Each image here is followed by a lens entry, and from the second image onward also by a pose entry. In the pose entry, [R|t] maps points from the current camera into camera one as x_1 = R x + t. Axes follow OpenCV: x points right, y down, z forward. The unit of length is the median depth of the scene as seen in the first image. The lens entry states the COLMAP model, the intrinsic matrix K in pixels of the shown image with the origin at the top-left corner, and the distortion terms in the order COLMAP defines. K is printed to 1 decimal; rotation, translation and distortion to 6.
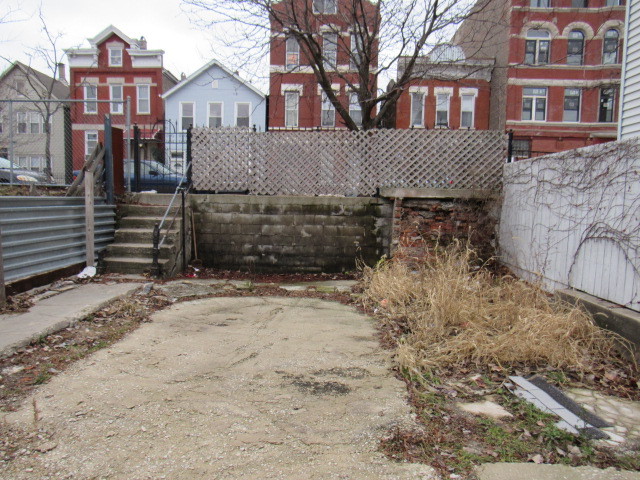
lens RADIAL K [[462.3, 0, 320.0], [0, 462.3, 240.0], [0, 0, 1]] dist [-0.018965, 0.004561]
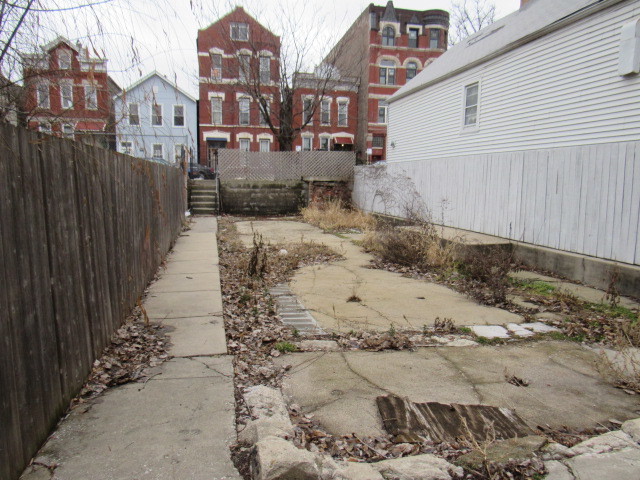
lens RADIAL K [[462.3, 0, 320.0], [0, 462.3, 240.0], [0, 0, 1]] dist [-0.018965, 0.004561]
pose [[0.968951, -0.038758, 0.244195, -0.113968], [0.025559, 0.998047, 0.056991, 0.022954], [-0.245928, -0.048980, 0.968050, -0.396502]]
